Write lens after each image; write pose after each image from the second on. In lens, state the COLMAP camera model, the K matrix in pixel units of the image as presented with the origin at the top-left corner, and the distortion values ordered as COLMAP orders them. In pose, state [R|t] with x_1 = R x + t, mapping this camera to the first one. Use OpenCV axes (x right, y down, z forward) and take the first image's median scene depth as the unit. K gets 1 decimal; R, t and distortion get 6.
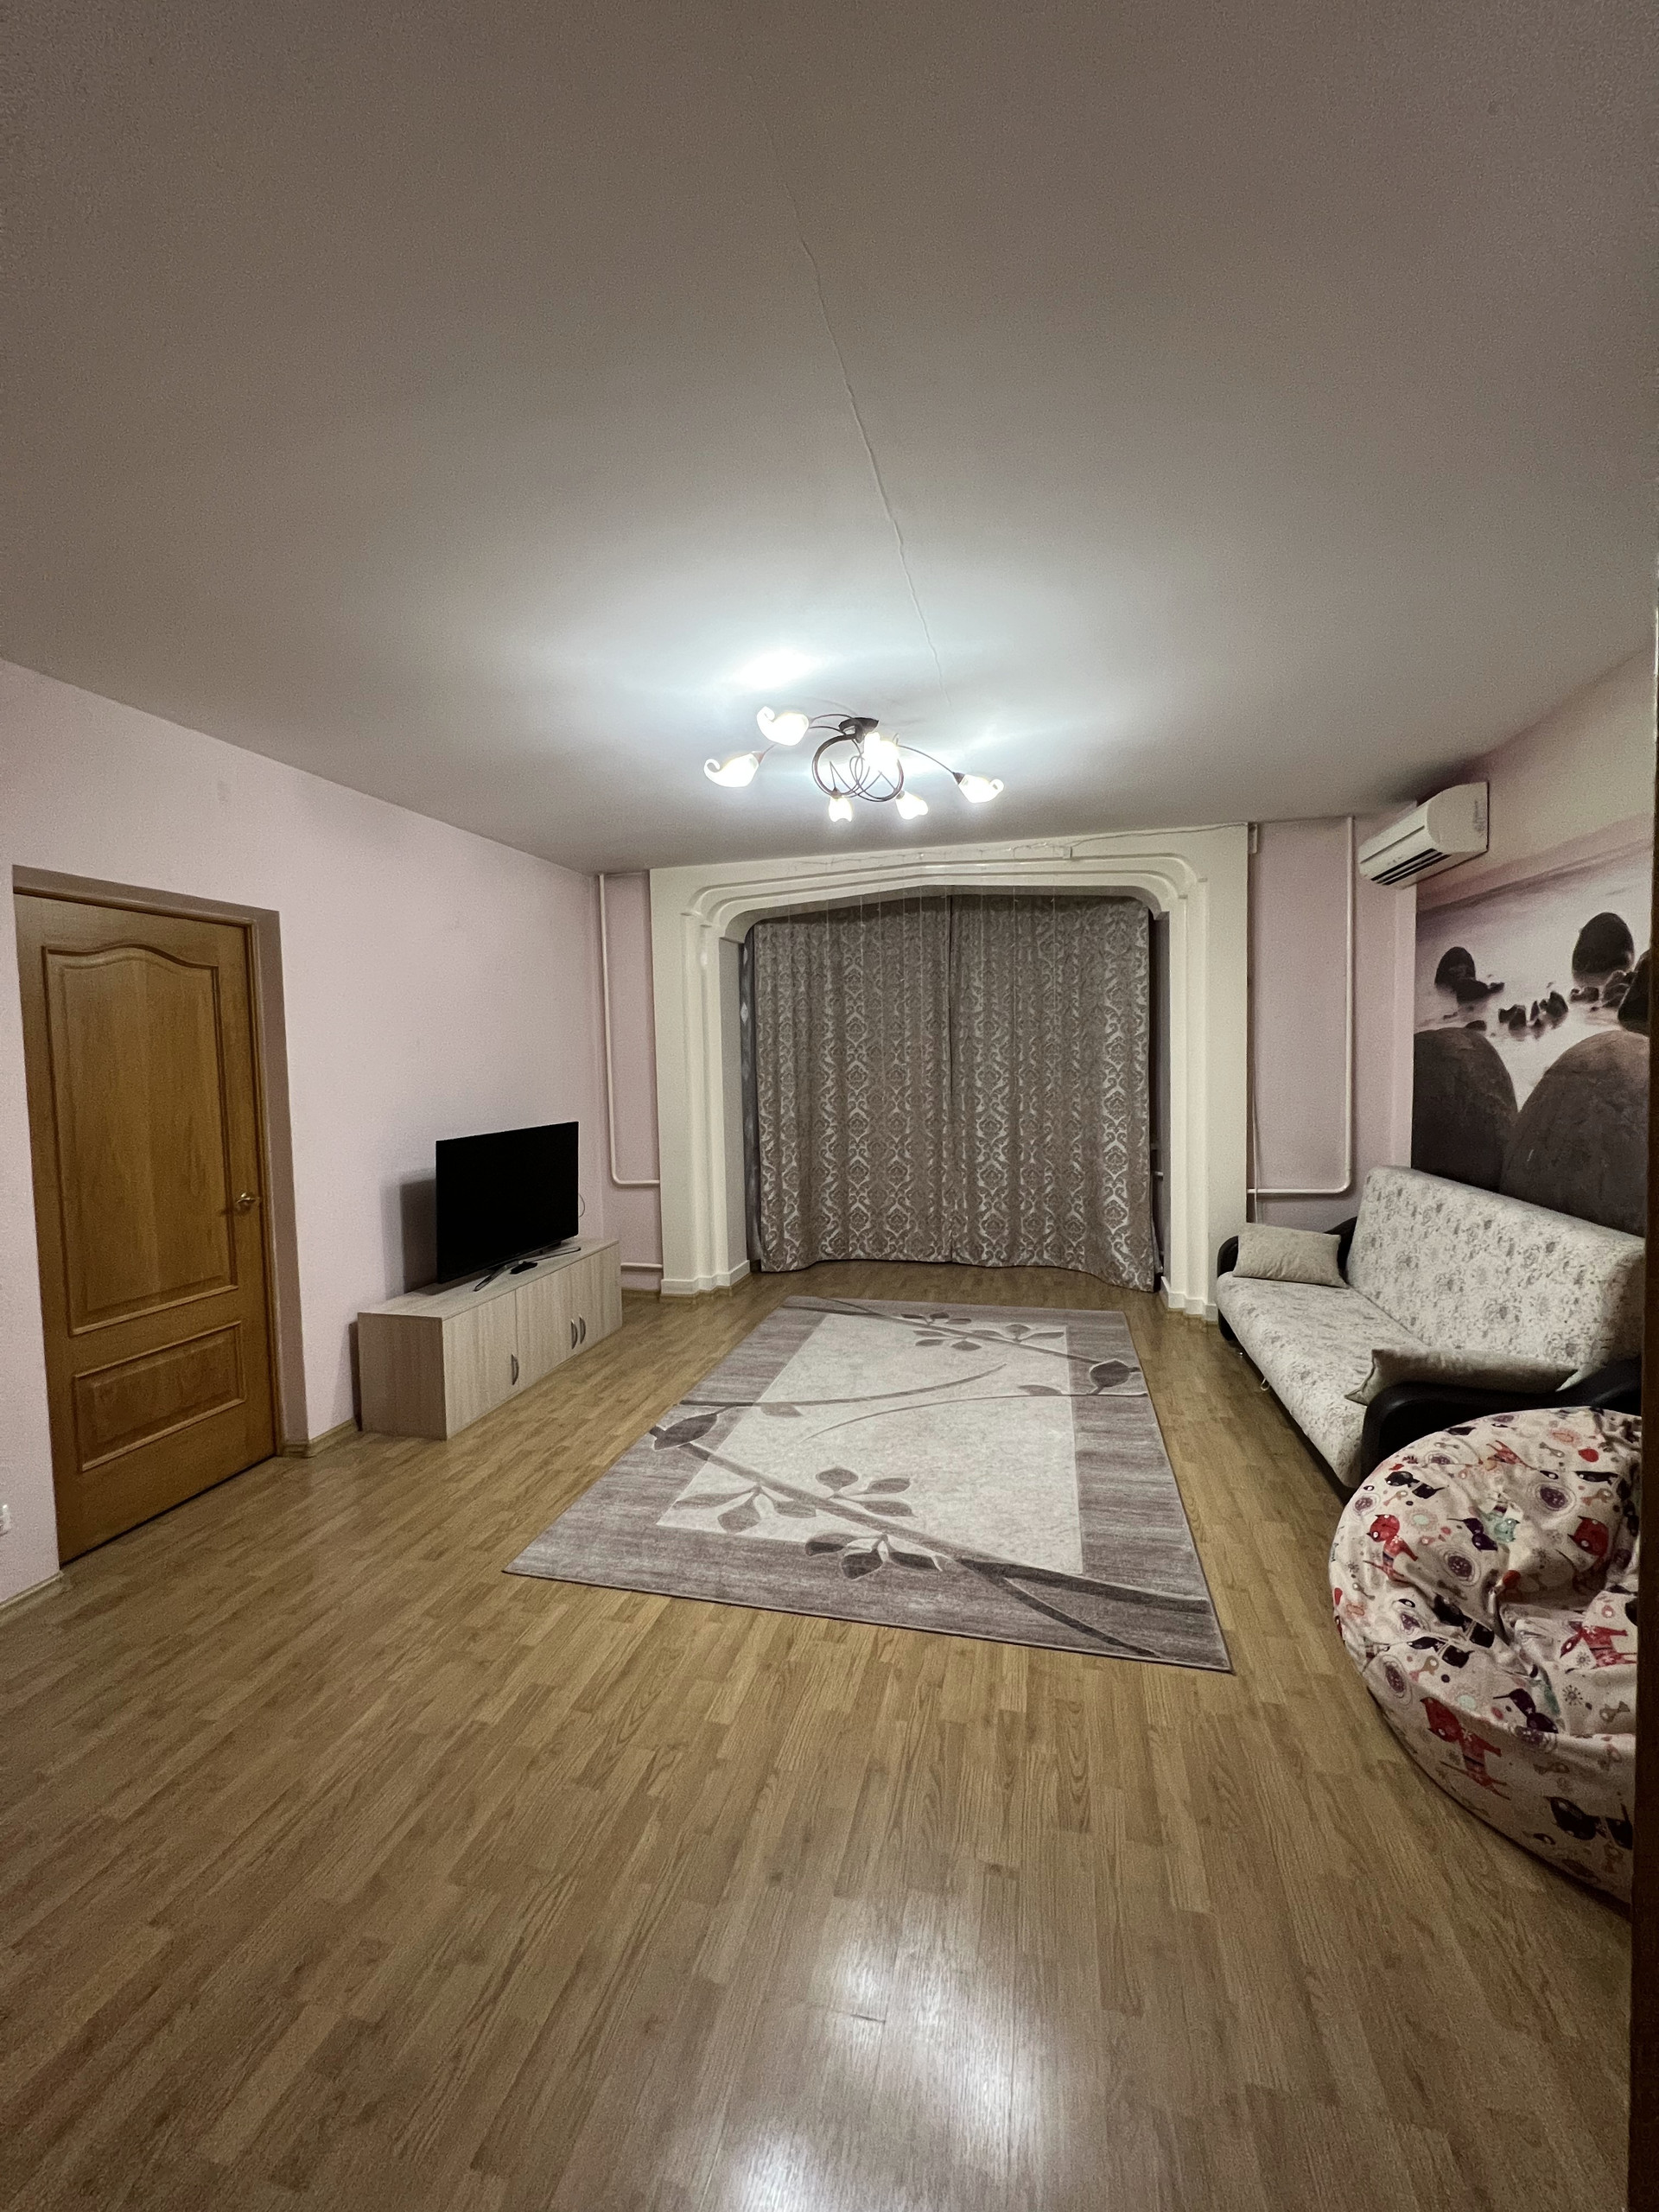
lens RADIAL K [[885.9, 0, 827.8], [0, 885.9, 1102.5], [0, 0, 1]] dist [-0.000949, 0.000166]
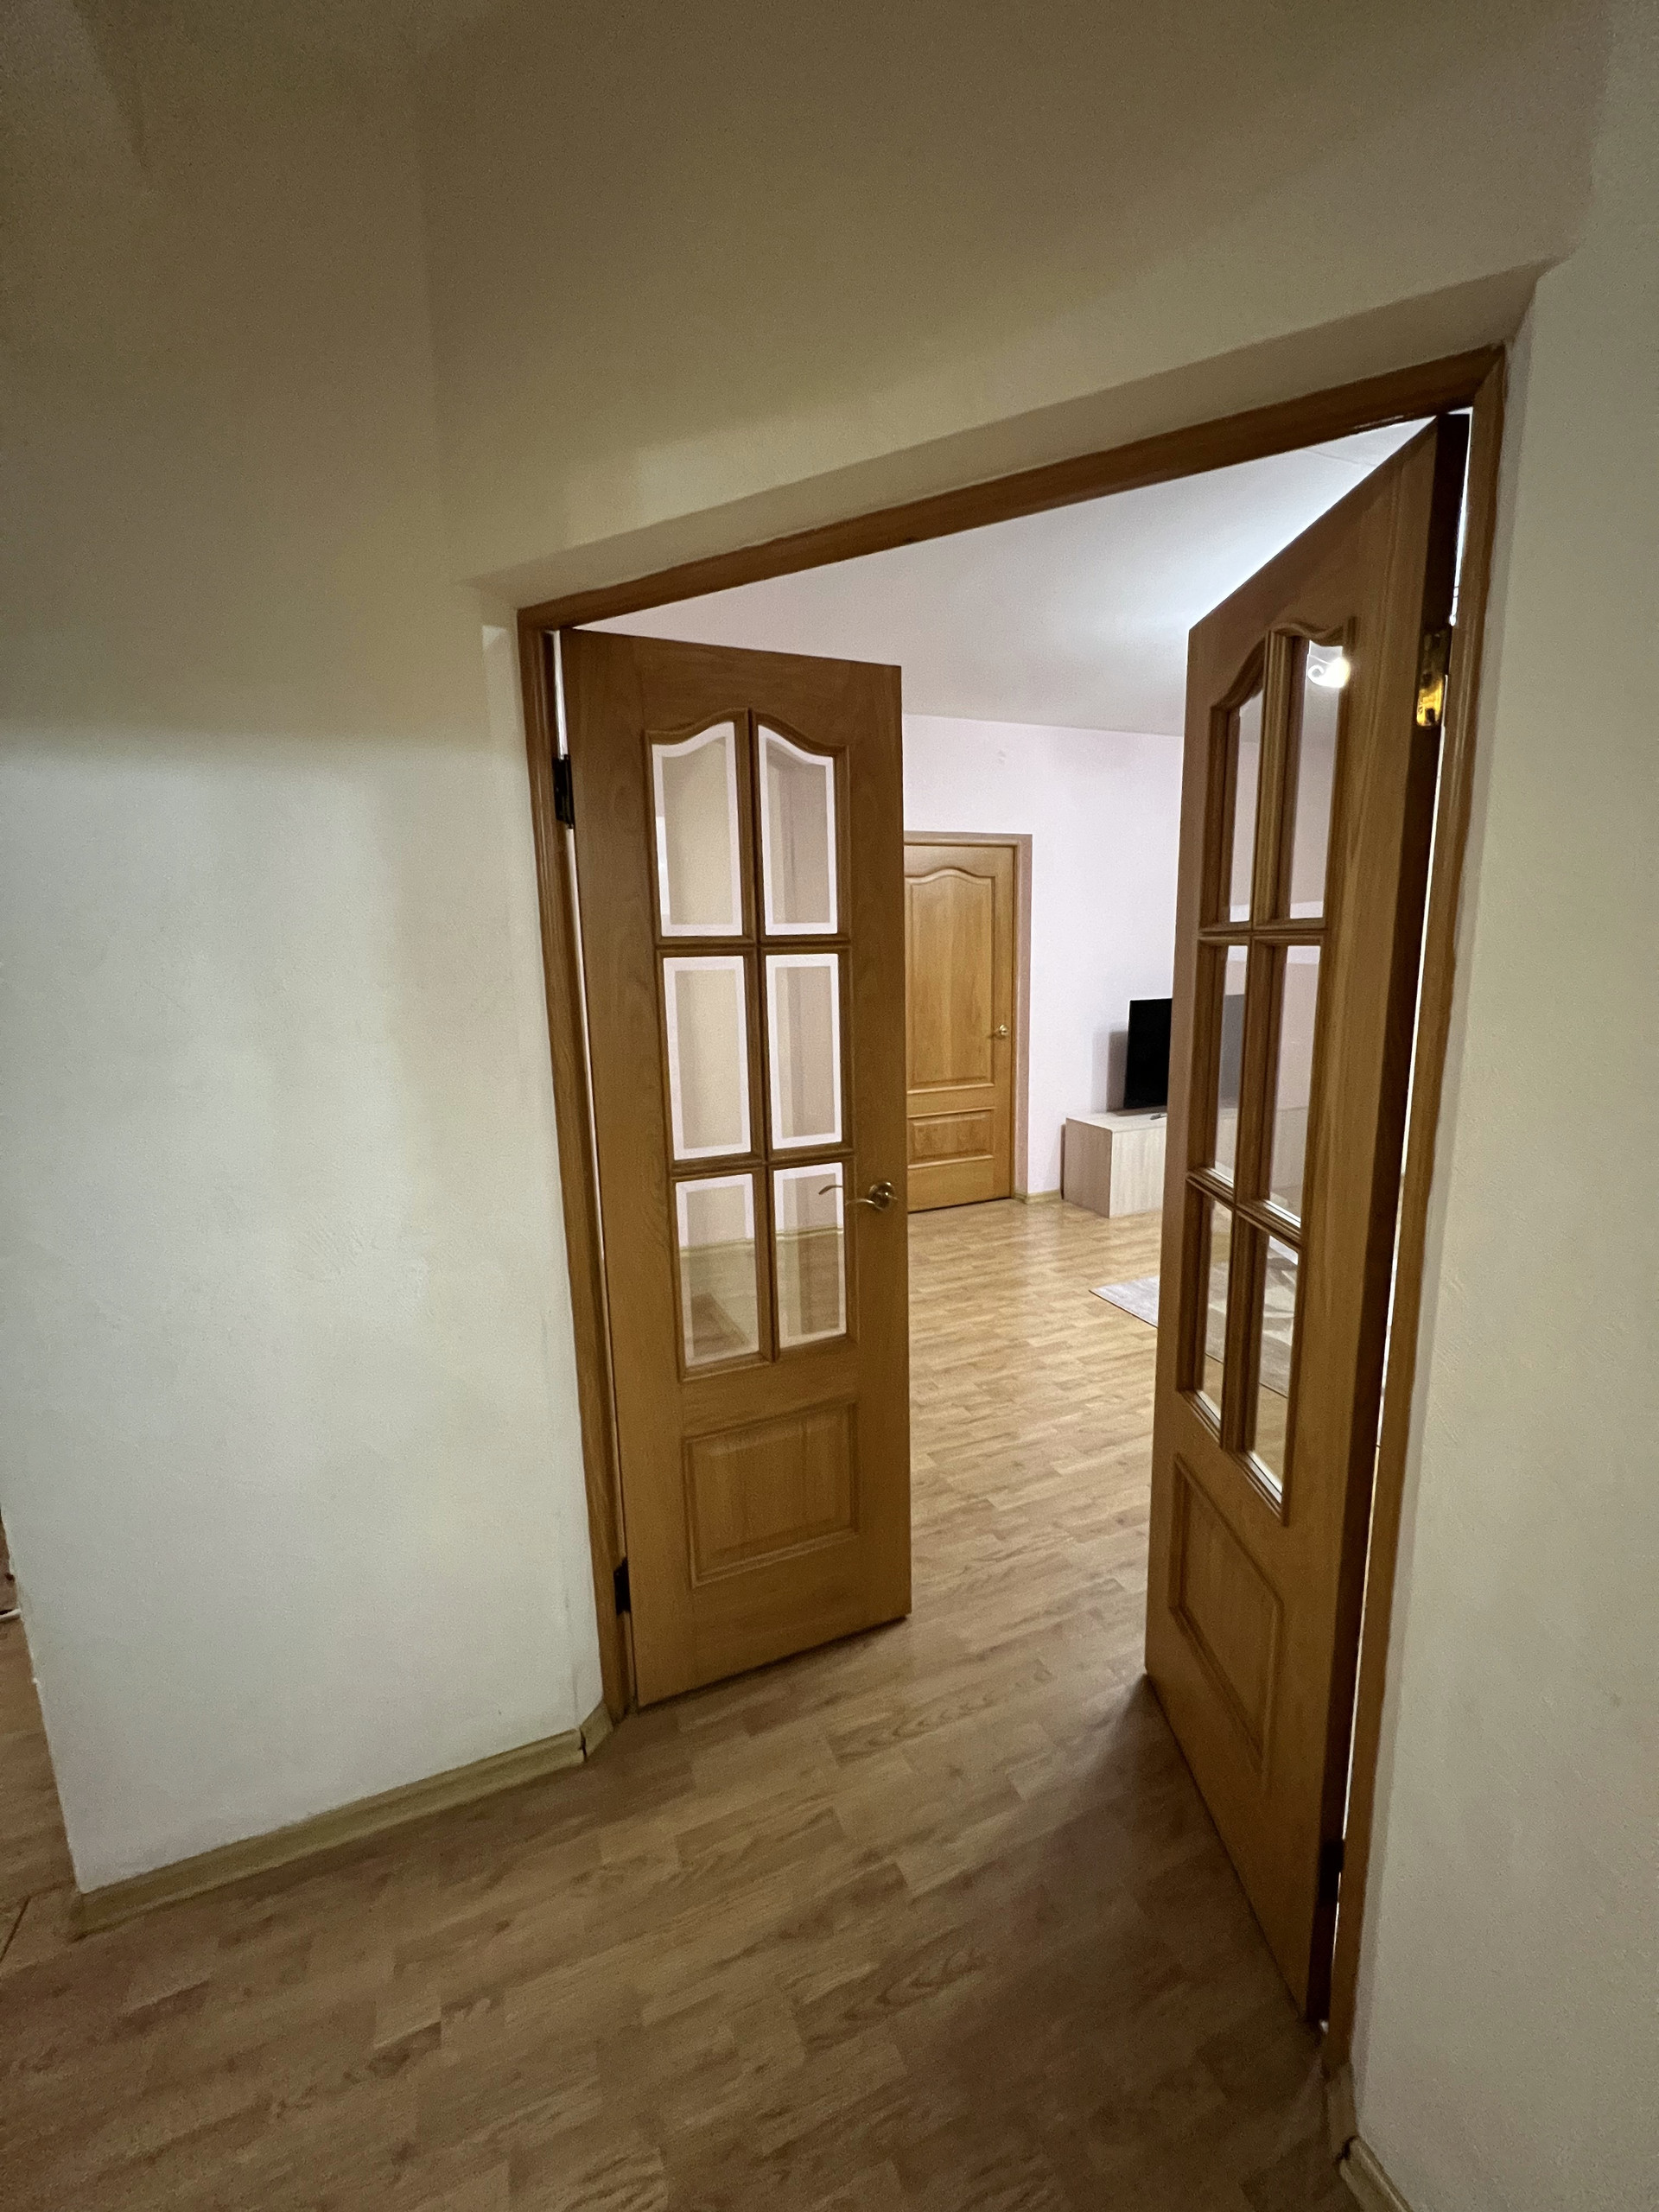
lens RADIAL K [[885.9, 0, 831.1], [0, 885.9, 1104.6], [0, 0, 1]] dist [-0.000949, 0.000166]
pose [[0.598806, 0.150087, -0.786705, 0.394883], [-0.032961, 0.986070, 0.163033, -0.003569], [0.800215, -0.071695, 0.595412, -0.163896]]
